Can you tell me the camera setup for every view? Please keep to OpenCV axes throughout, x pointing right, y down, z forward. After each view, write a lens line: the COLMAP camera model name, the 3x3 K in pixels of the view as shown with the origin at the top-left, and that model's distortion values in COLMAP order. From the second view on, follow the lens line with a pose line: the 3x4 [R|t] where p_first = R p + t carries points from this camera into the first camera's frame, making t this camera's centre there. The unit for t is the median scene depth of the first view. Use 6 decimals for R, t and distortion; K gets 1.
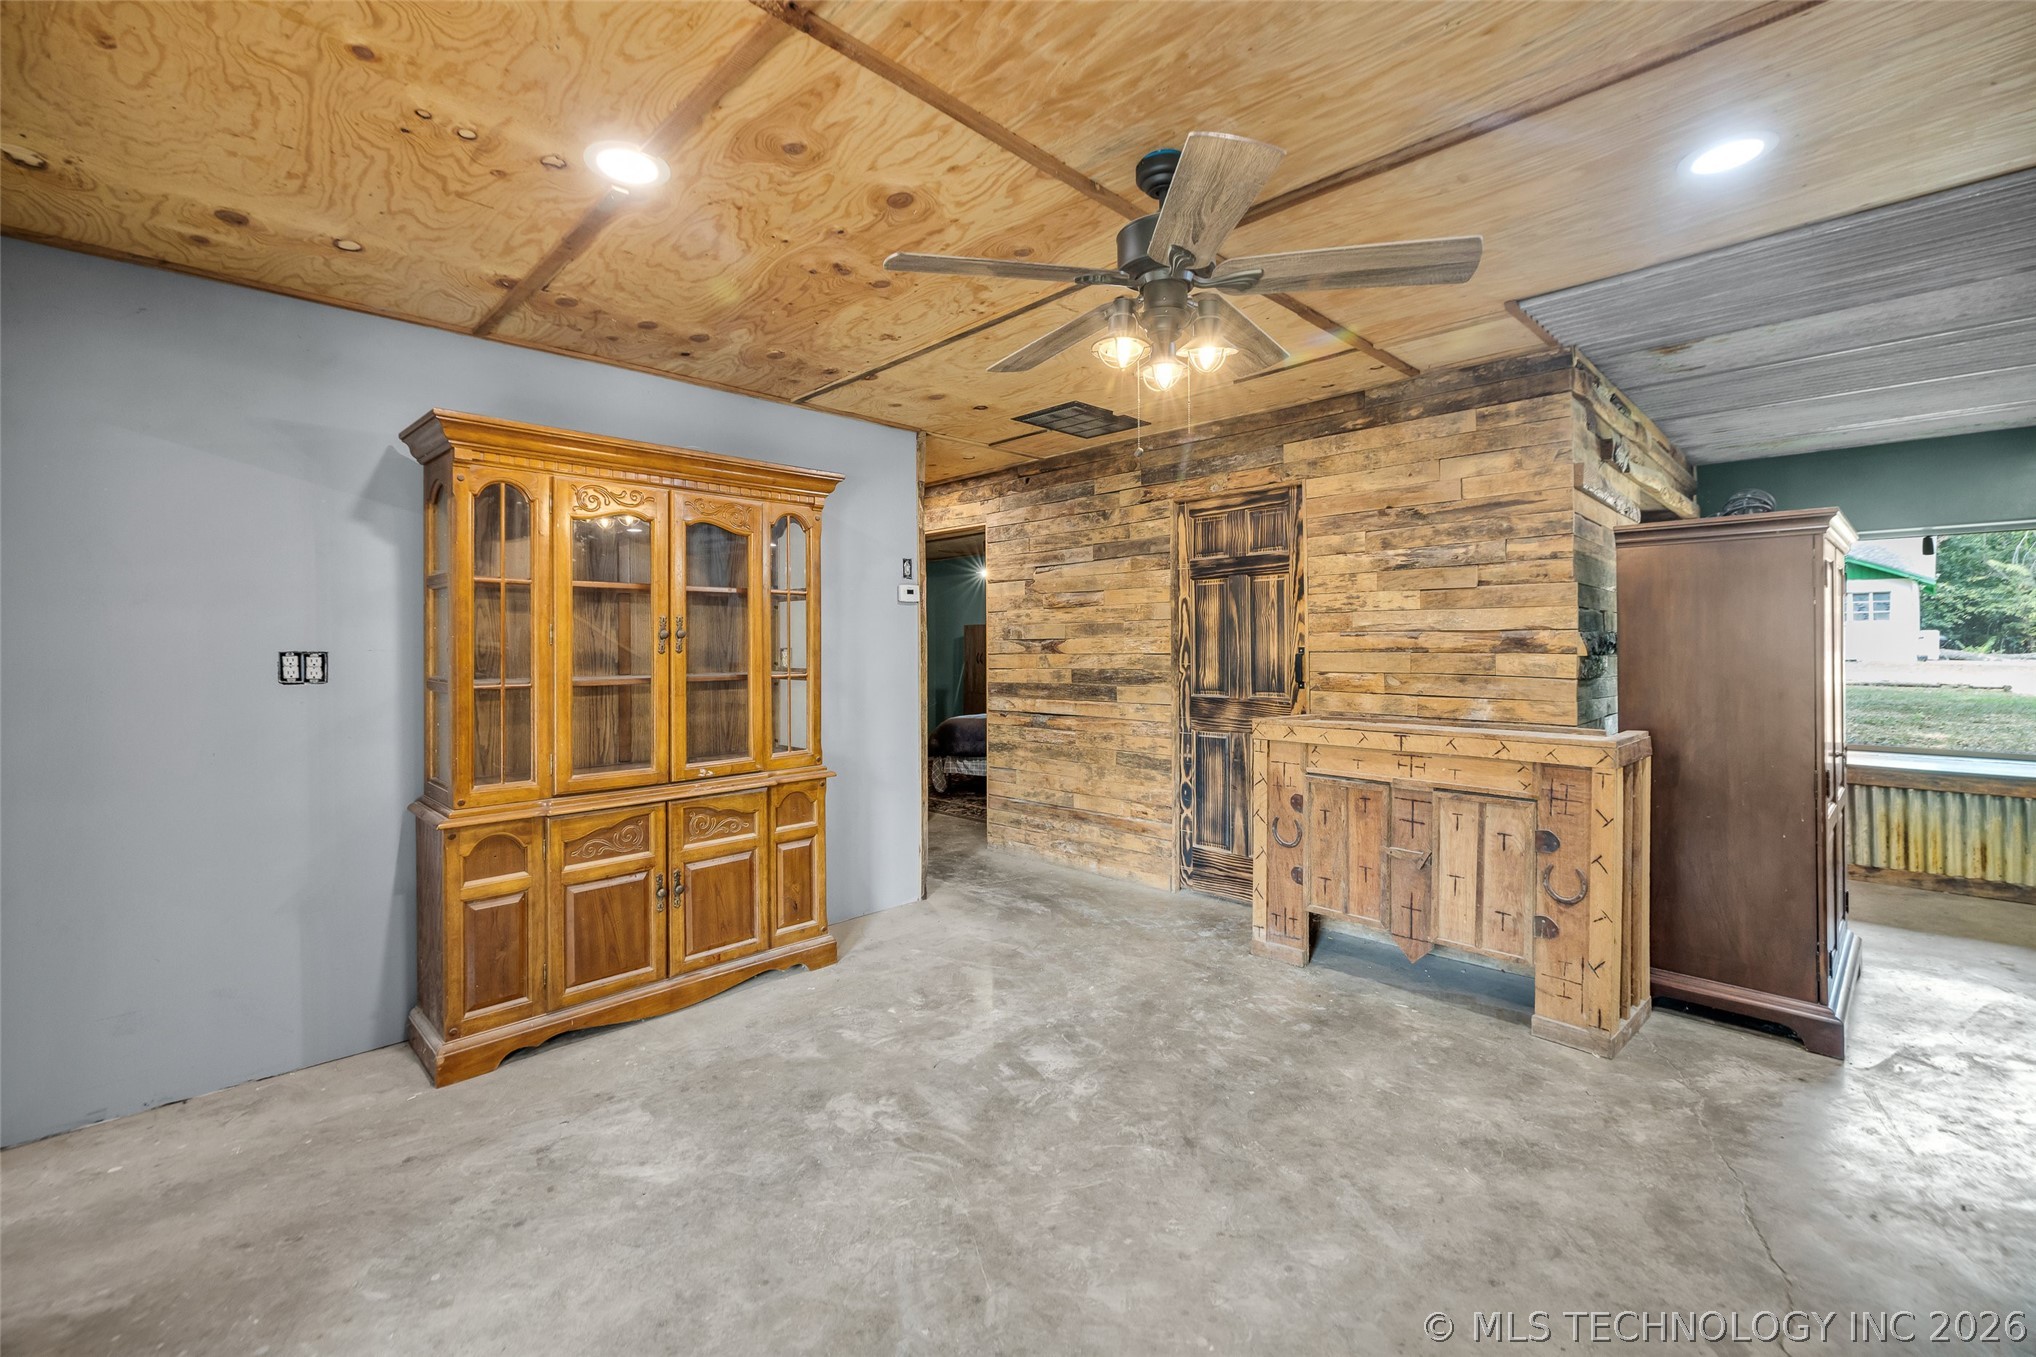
lens RADIAL K [[857.6, 0, 1022.7], [0, 857.6, 646.4], [0, 0, 1]] dist [0.000465, 0.000214]
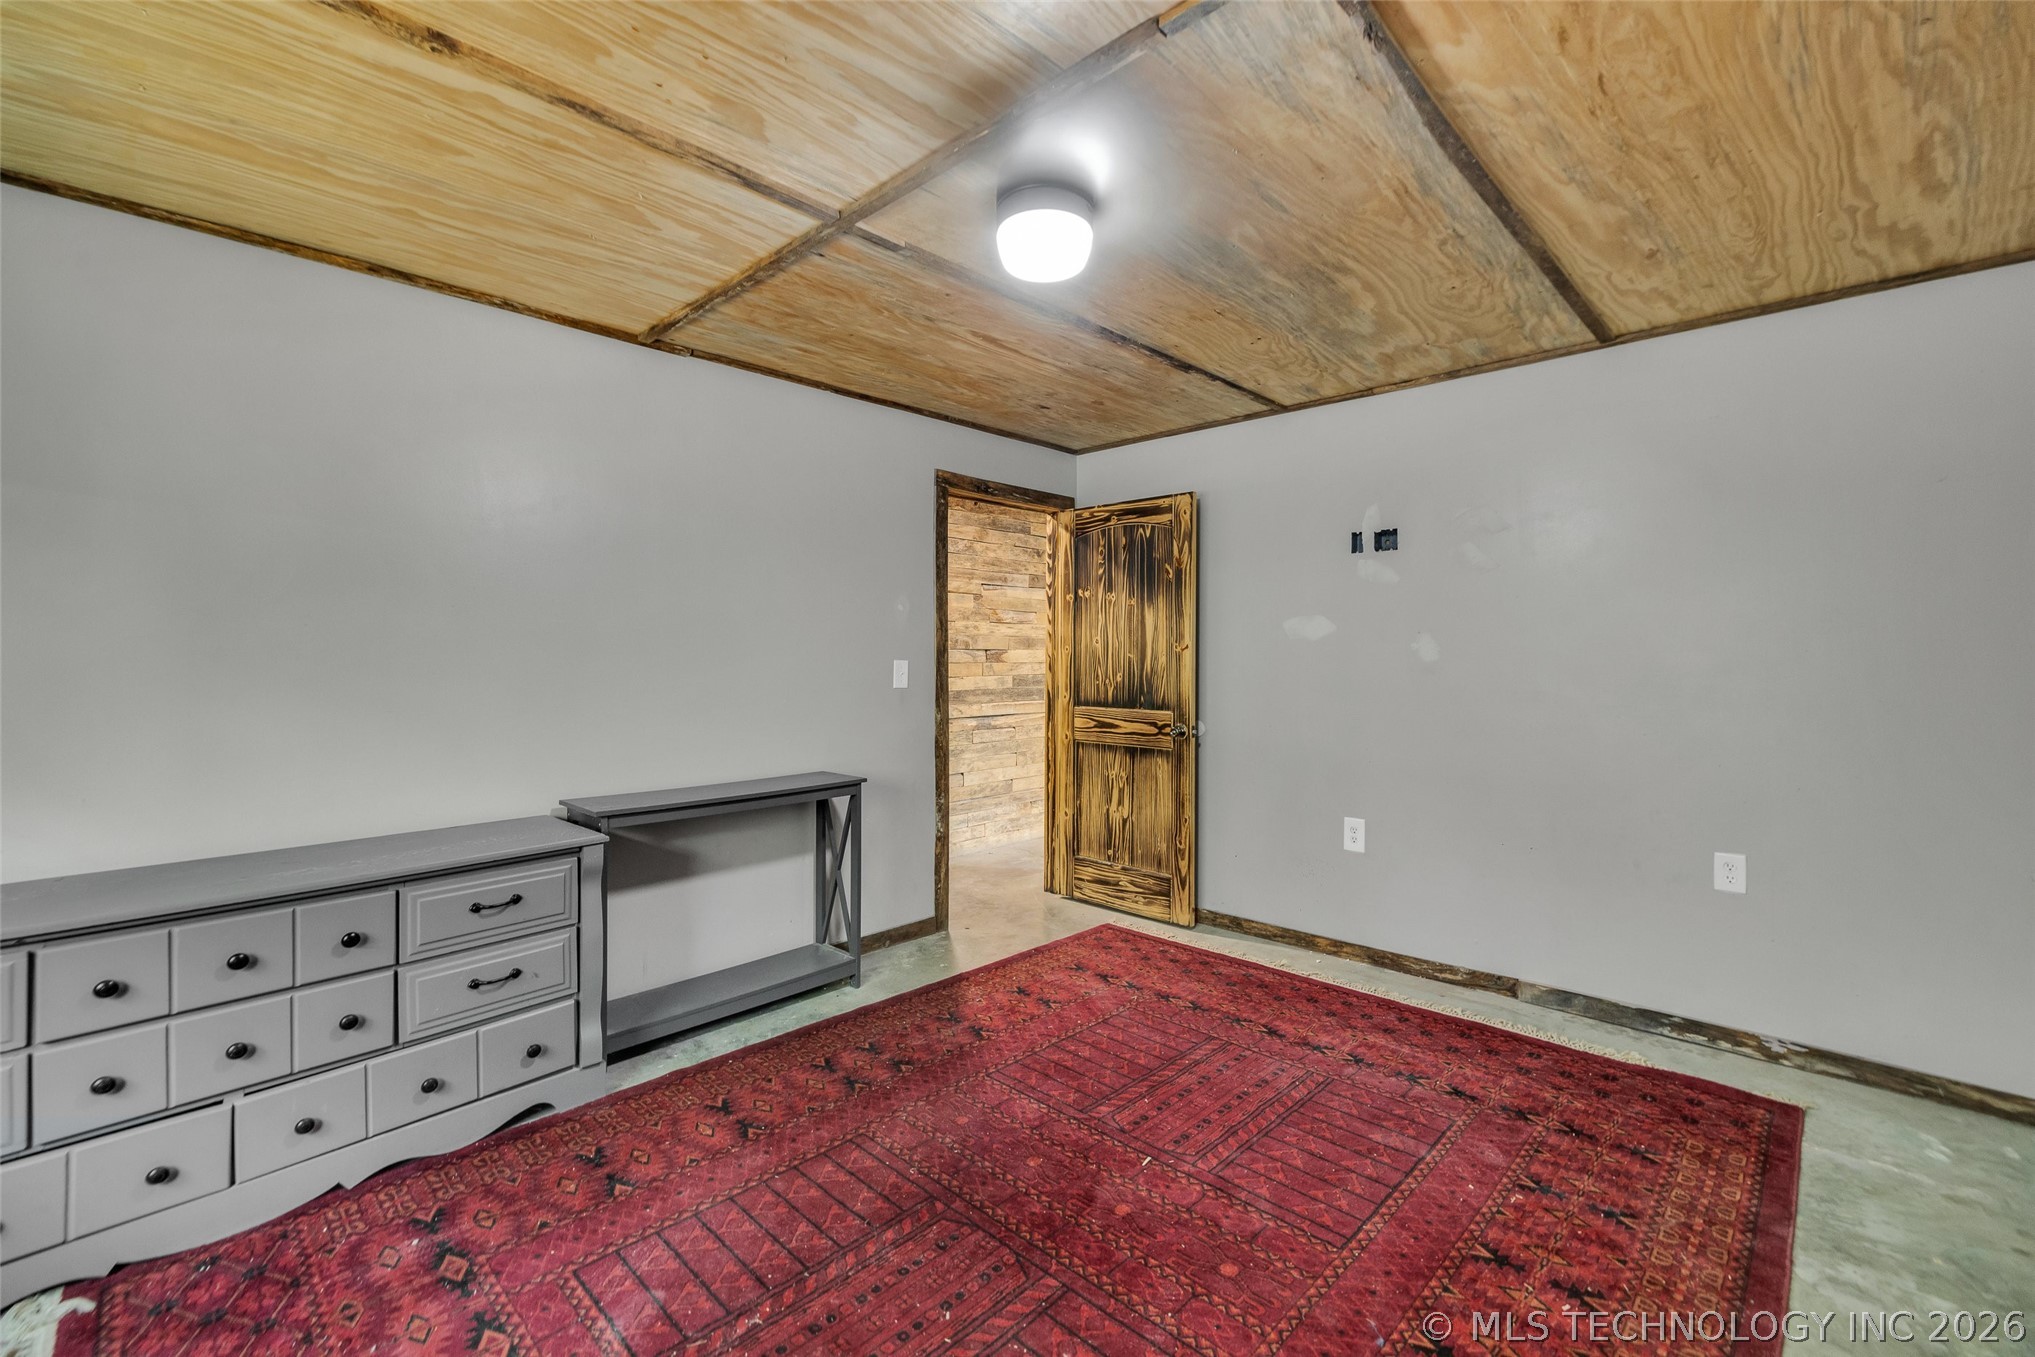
lens RADIAL K [[856.9, 0, 1017.7], [0, 856.9, 650.3], [0, 0, 1]] dist [-0.001244, -0.000104]
pose [[-0.013036, 0.013669, 0.999822, -1.375675], [-0.003783, 0.999899, -0.013720, 0.009748], [-0.999908, -0.003962, -0.012983, 1.228819]]
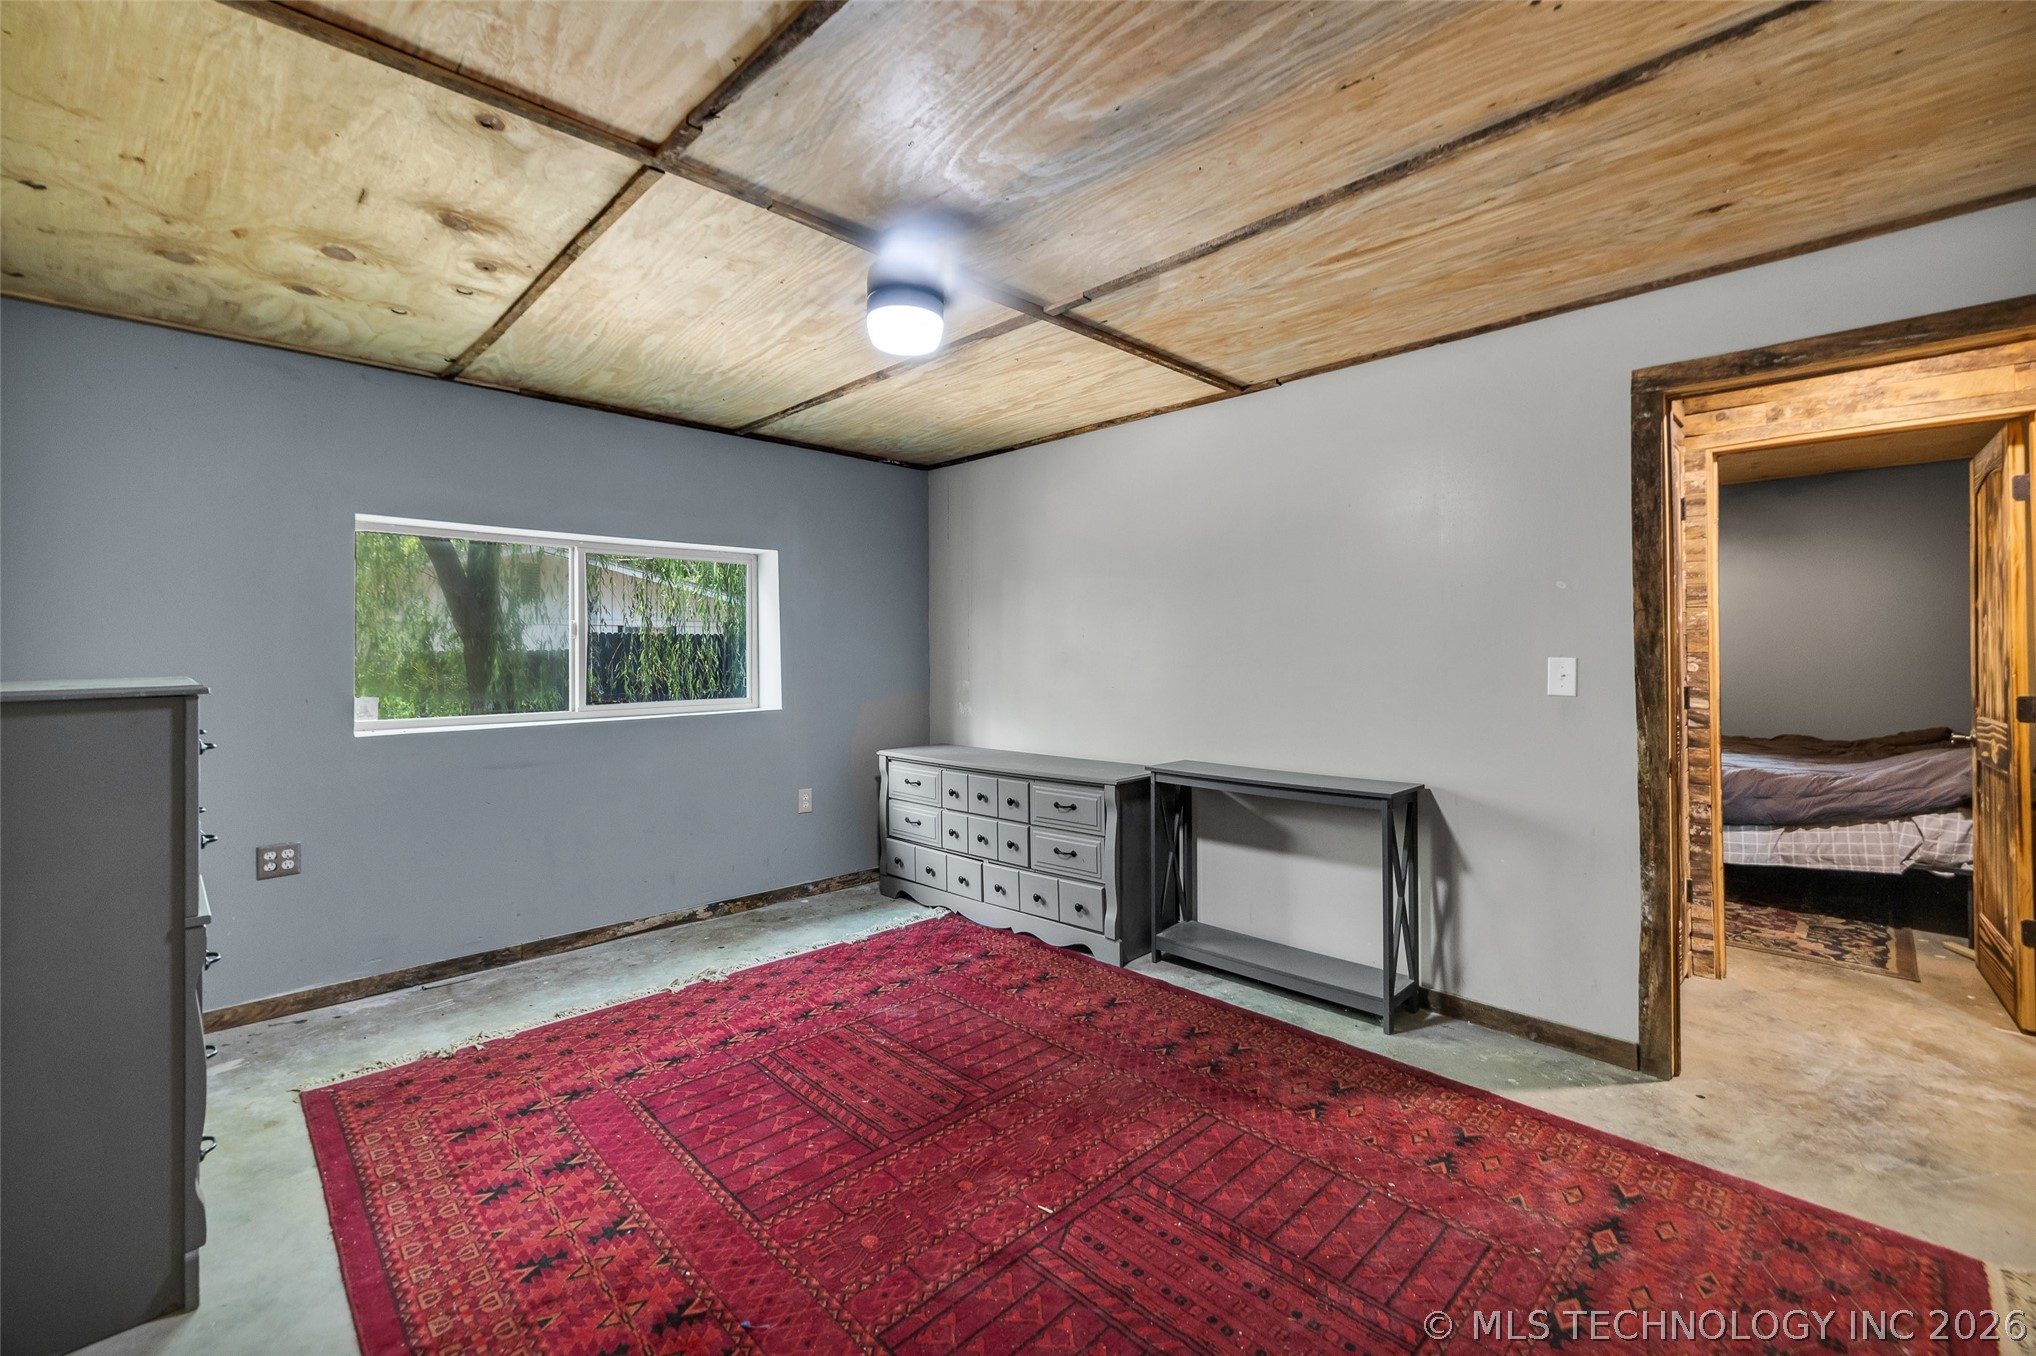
lens RADIAL K [[857.2, 0, 1023.7], [0, 857.2, 637.1], [0, 0, 1]] dist [-0.000286, 0.000263]
pose [[0.999970, 0.004349, -0.006373, -0.658527], [-0.004445, 0.999875, -0.015166, 0.001262], [0.006306, 0.015194, 0.999865, 0.439118]]
